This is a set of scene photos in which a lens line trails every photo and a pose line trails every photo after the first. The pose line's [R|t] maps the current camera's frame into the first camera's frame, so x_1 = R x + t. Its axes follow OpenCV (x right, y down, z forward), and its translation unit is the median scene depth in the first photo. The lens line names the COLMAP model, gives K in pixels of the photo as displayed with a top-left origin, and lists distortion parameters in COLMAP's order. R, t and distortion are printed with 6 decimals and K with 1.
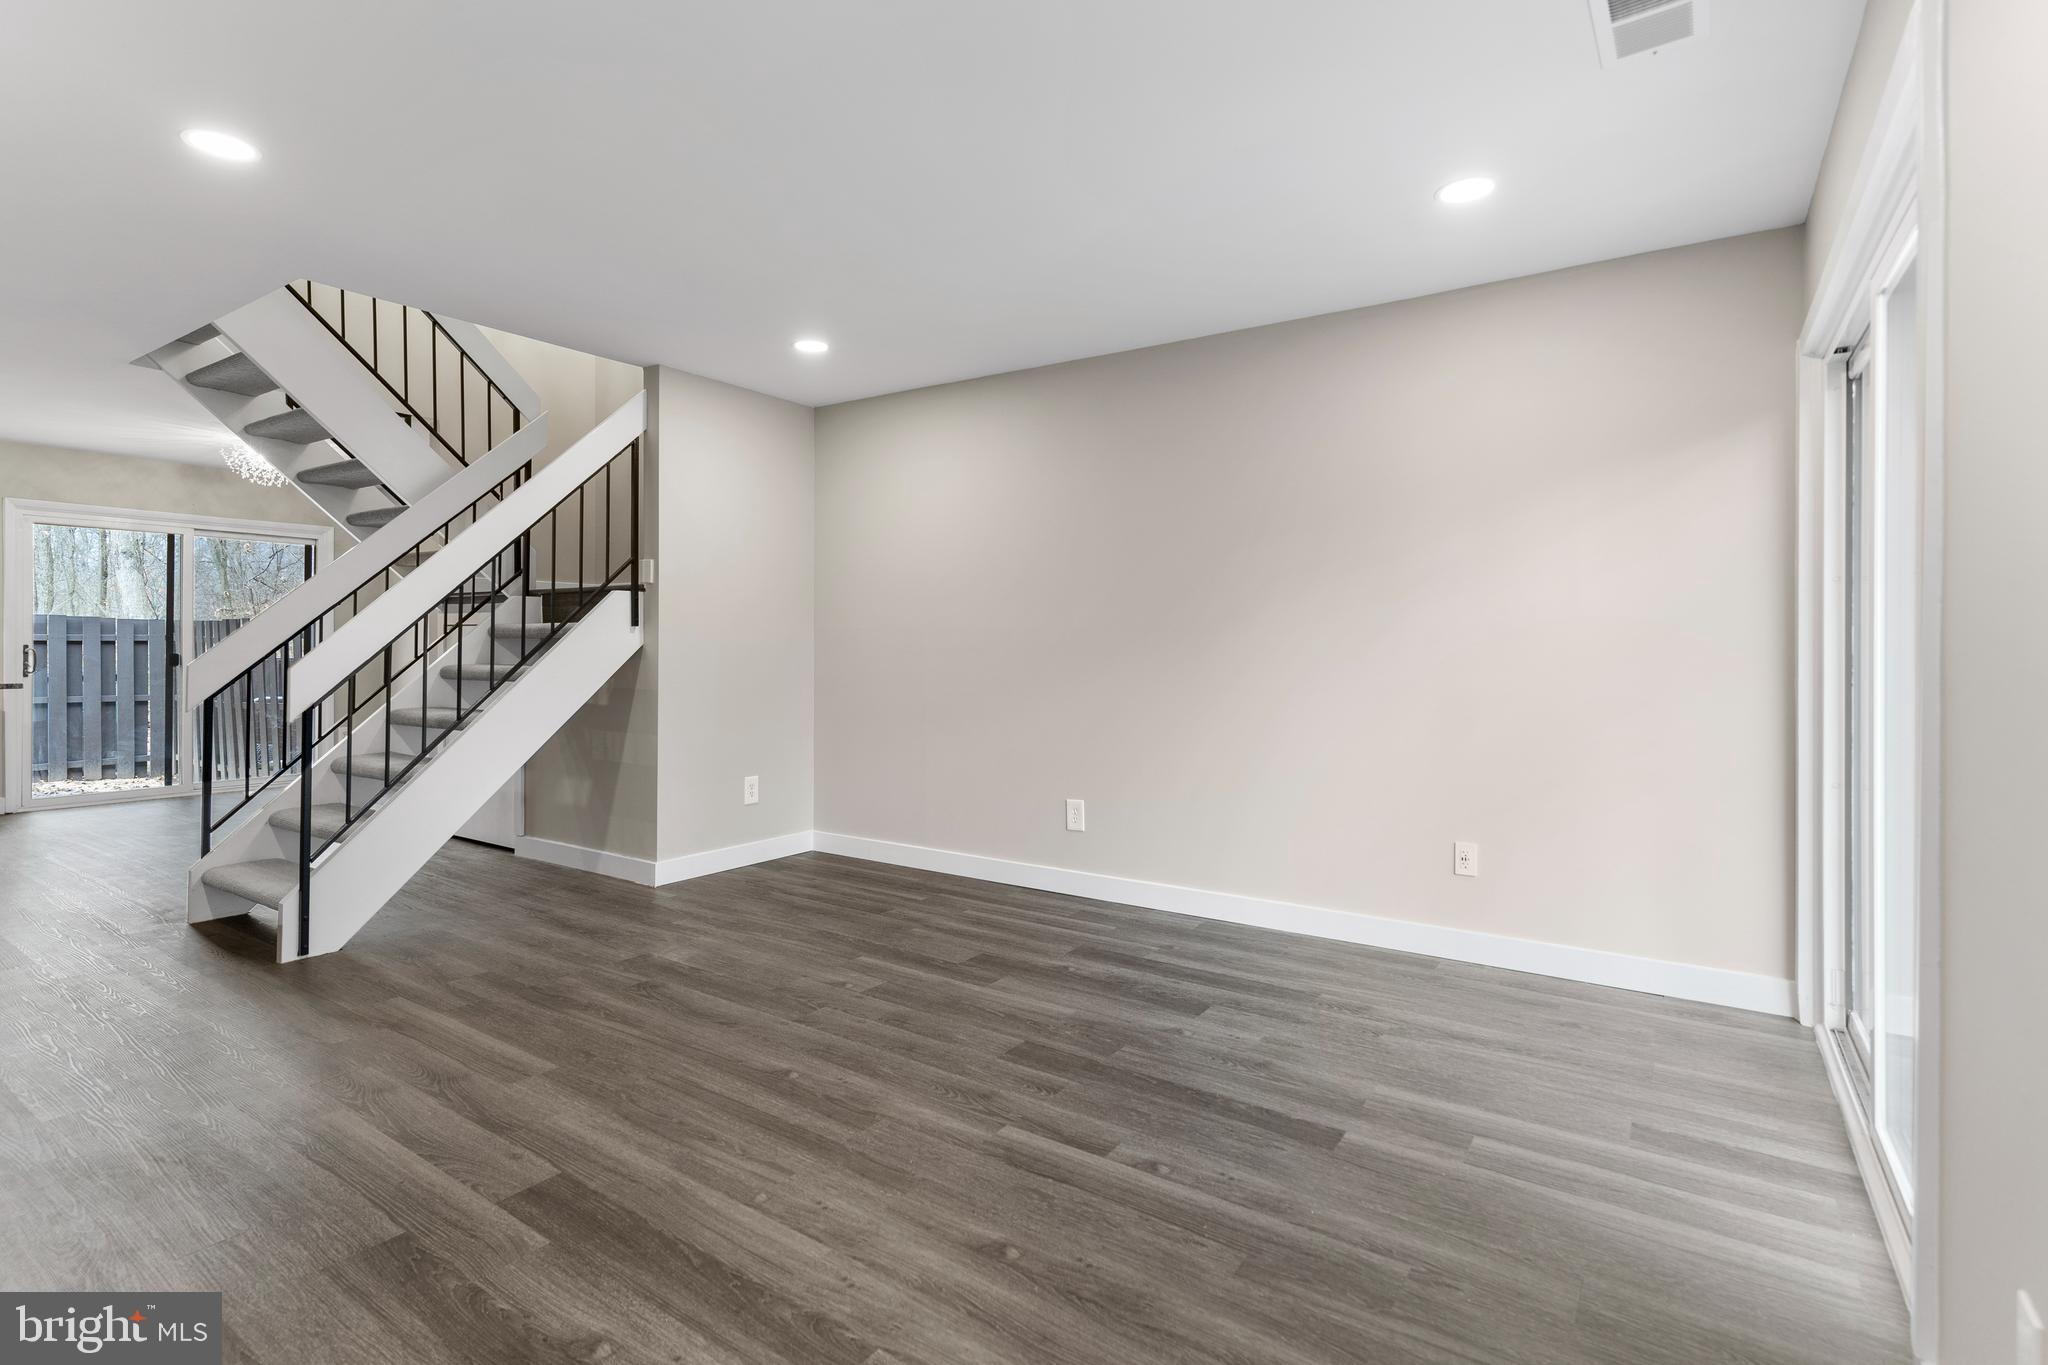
lens RADIAL K [[986.4, 0, 987.6], [0, 986.4, 650.2], [0, 0, 1]] dist [0.003637, 0.000412]
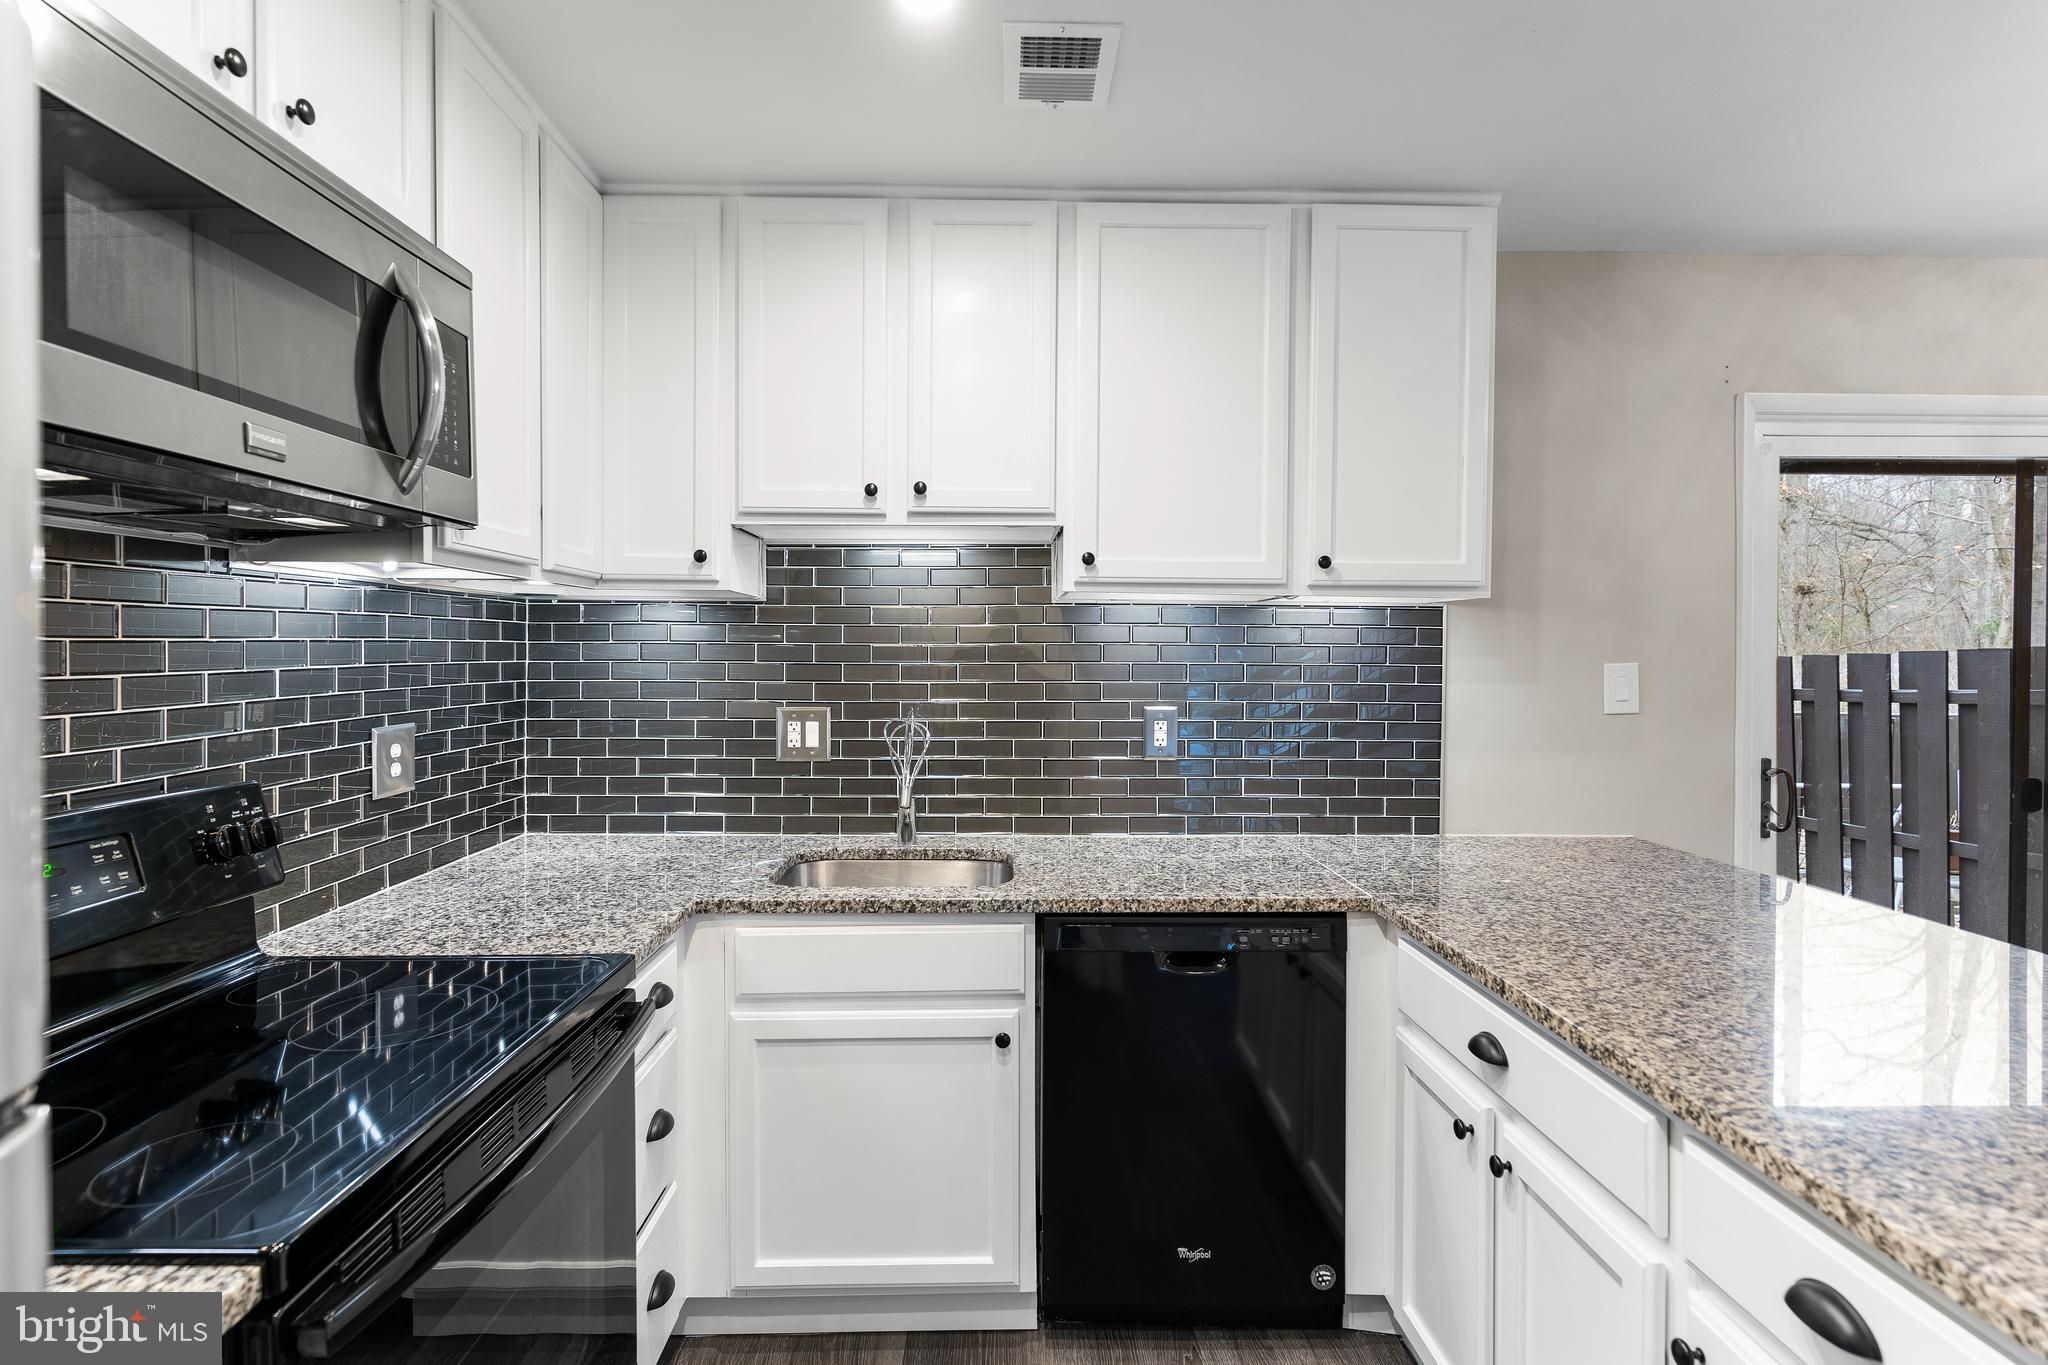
lens RADIAL K [[986.4, 0, 1009.5], [0, 986.4, 661.7], [0, 0, 1]] dist [0.003637, 0.000412]
pose [[0.583874, 0.009402, -0.811790, -0.494531], [-0.002995, 0.999951, 0.009427, -0.028722], [0.811839, -0.003072, 0.583873, 0.309782]]
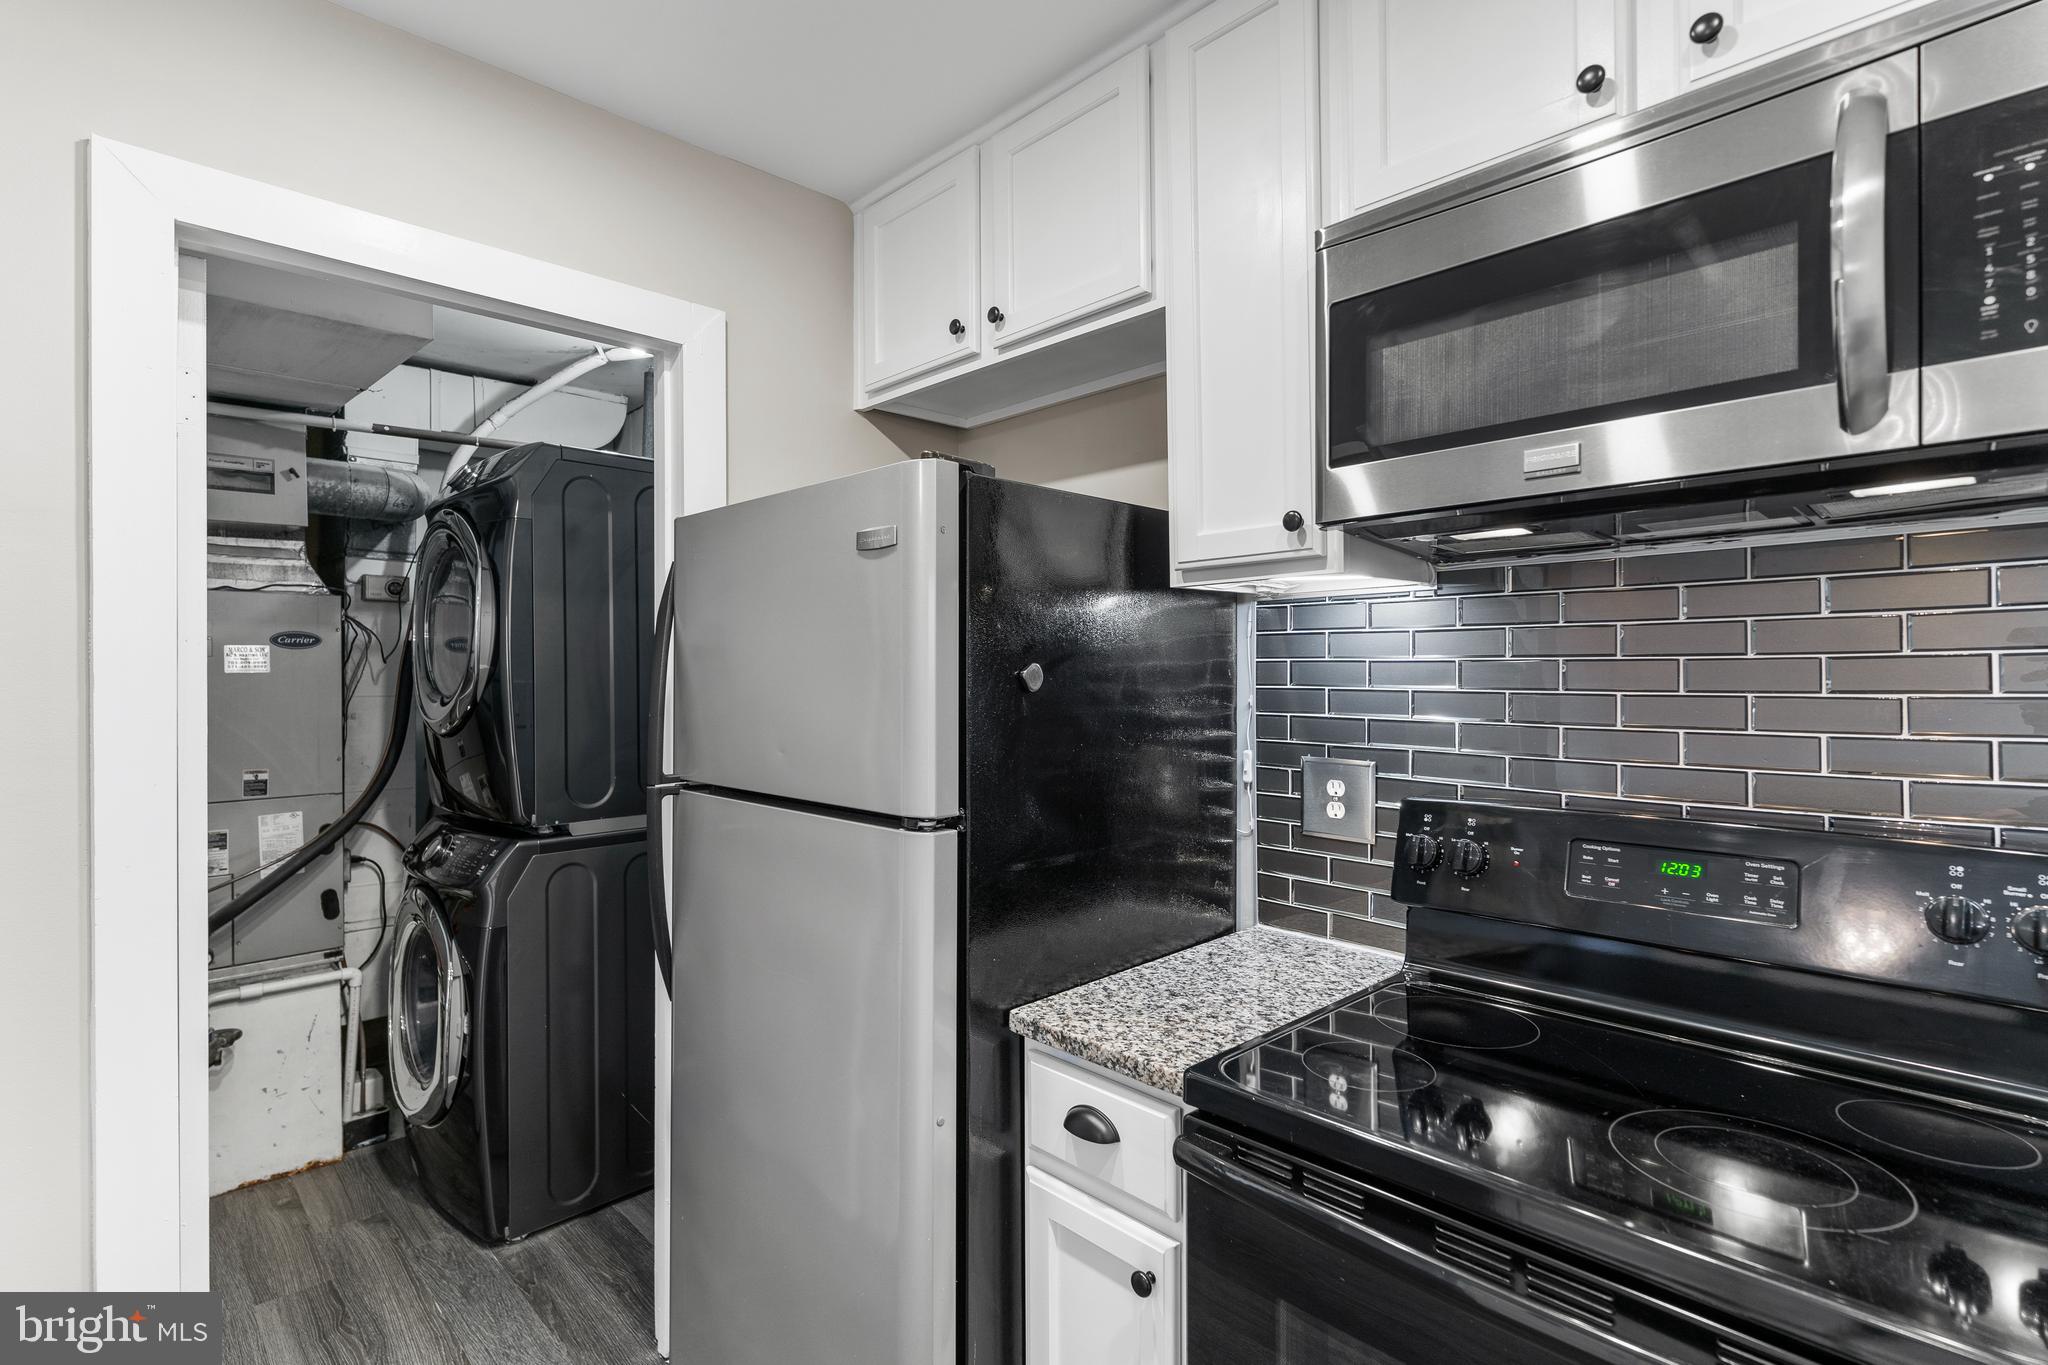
lens RADIAL K [[986.4, 0, 1019.7], [0, 986.4, 673.6], [0, 0, 1]] dist [0.003637, 0.000412]
pose [[-0.979872, 0.005438, 0.199553, -0.587137], [0.005965, 0.999980, 0.002038, -0.028692], [-0.199538, 0.003187, -0.979885, 0.416505]]
